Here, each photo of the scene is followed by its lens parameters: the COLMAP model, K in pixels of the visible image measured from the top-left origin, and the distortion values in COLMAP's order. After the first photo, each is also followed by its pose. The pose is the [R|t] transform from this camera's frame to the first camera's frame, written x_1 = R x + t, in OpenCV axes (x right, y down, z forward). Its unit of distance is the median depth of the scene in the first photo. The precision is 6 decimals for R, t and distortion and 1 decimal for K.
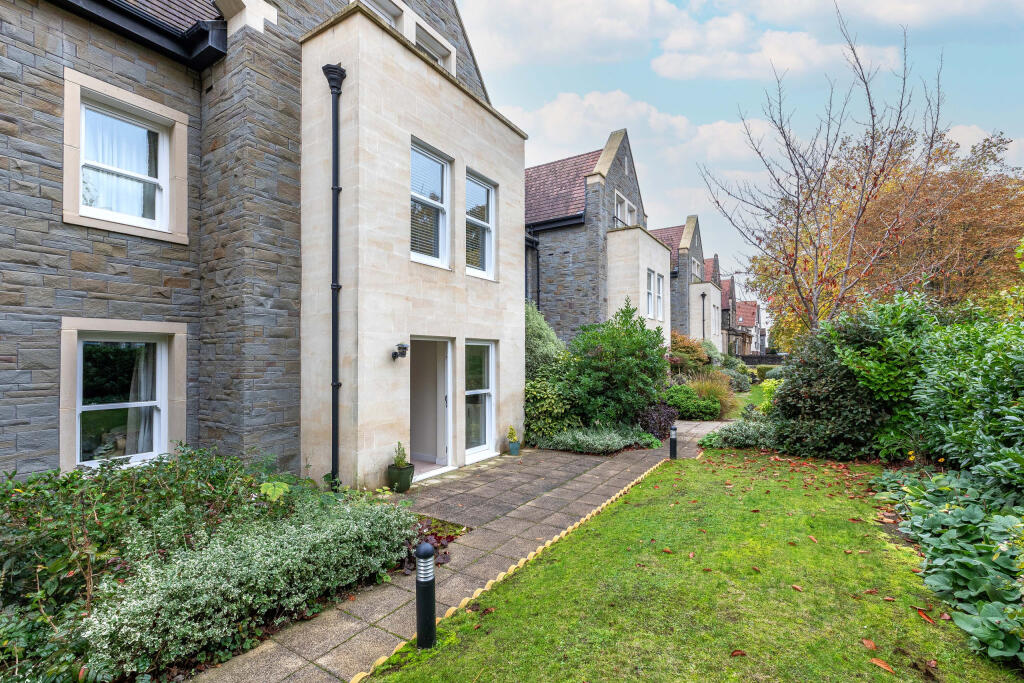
lens RADIAL K [[462.1, 0, 510.8], [0, 462.1, 357.7], [0, 0, 1]] dist [0.000668, 0.000076]
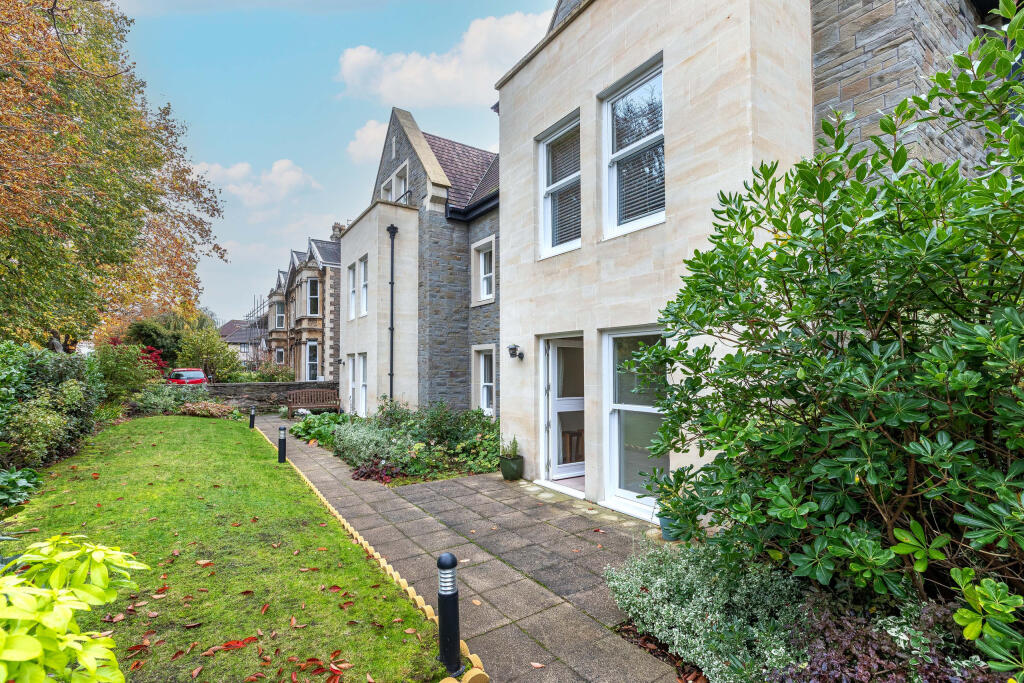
lens RADIAL K [[474.2, 0, 510.8], [0, 474.2, 355.5], [0, 0, 1]] dist [-0.000351, 0.000014]
pose [[-0.408699, -0.018734, -0.912477, 0.709815], [0.005695, 0.999717, -0.023076, 0.017792], [0.912651, -0.014628, -0.408477, 1.303999]]
